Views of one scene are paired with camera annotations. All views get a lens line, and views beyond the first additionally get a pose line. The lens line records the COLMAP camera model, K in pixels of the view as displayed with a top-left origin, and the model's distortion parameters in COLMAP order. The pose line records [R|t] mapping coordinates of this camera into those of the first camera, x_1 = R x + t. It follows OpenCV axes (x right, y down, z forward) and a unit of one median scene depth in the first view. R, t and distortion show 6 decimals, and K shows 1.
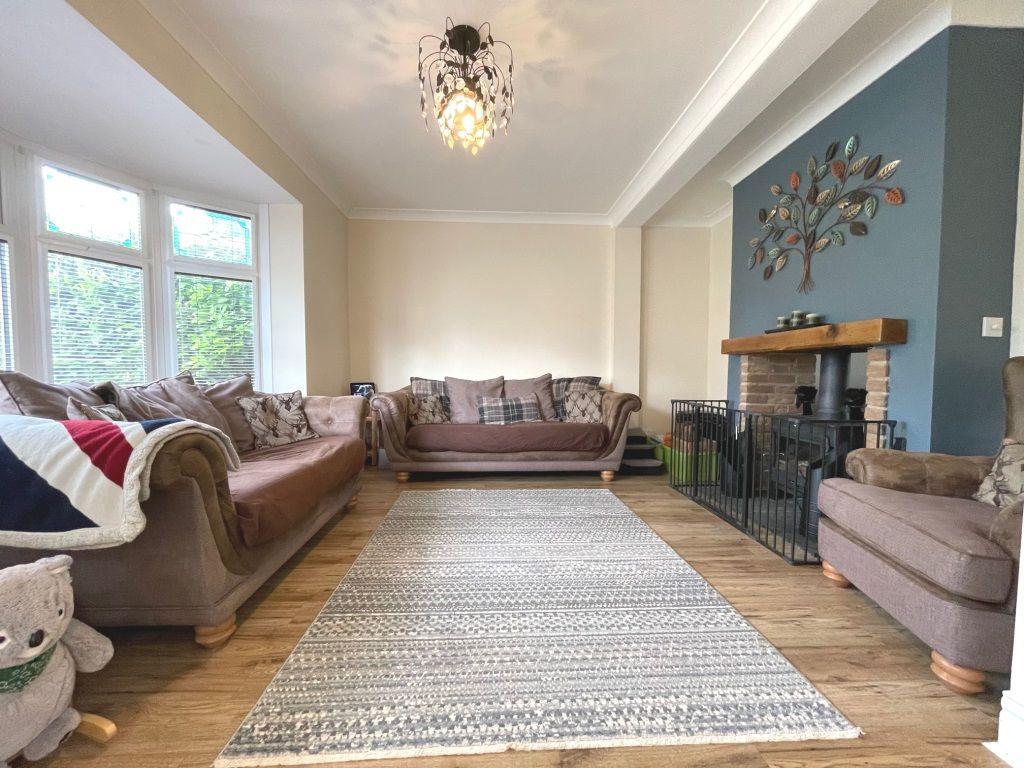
lens RADIAL K [[413.1, 0, 510.3], [0, 413.1, 389.2], [0, 0, 1]] dist [-0.000251, -0.001394]
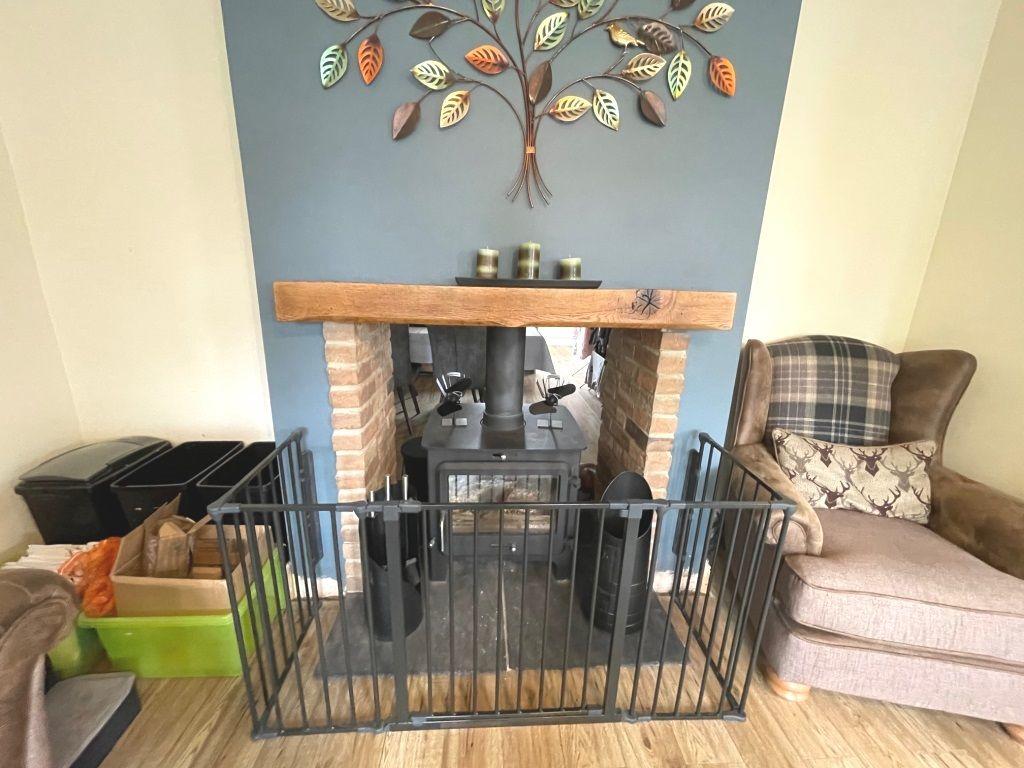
lens RADIAL K [[413.1, 0, 510.1], [0, 413.1, 386.5], [0, 0, 1]] dist [-0.000251, -0.001394]
pose [[-0.008417, -0.282863, 0.959124, 0.186199], [0.015291, 0.959009, 0.282963, -0.165768], [-0.999848, 0.017047, -0.003747, 1.017941]]
